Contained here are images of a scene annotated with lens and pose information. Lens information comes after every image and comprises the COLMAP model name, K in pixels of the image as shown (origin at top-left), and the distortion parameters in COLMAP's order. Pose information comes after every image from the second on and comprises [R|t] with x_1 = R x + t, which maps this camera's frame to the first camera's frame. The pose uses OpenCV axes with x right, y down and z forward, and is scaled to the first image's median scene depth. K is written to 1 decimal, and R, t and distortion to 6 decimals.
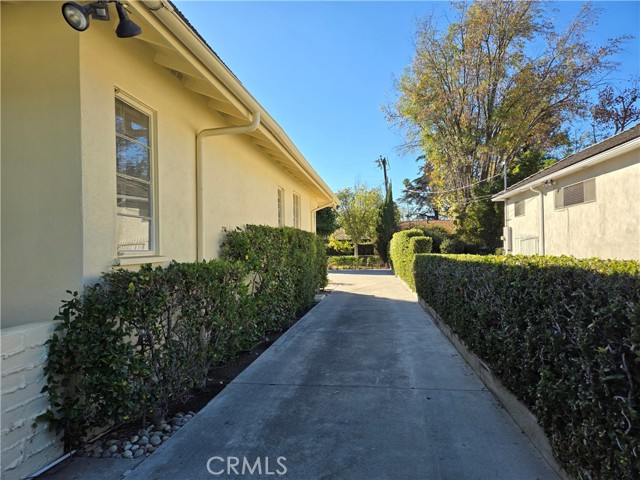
lens RADIAL K [[429.2, 0, 320.3], [0, 429.2, 240.5], [0, 0, 1]] dist [0.002432, 0.000386]
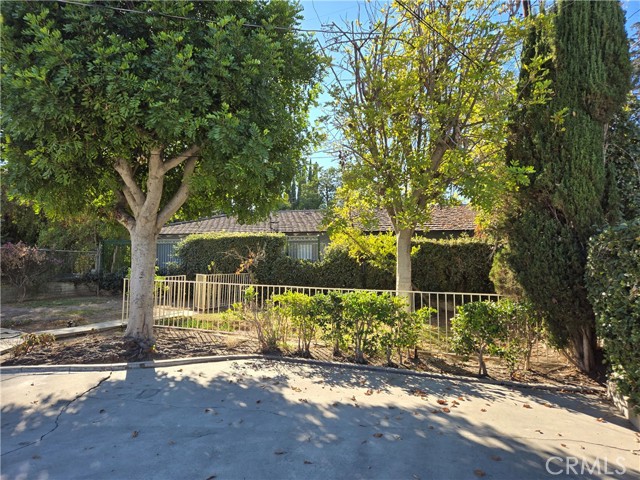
lens RADIAL K [[429.2, 0, 319.5], [0, 429.2, 238.8], [0, 0, 1]] dist [0.002432, 0.000386]
pose [[0.957523, 0.032505, -0.286520, 0.105652], [-0.039404, 0.999055, -0.018344, 0.014421], [0.285653, 0.028855, 0.957899, 0.792780]]
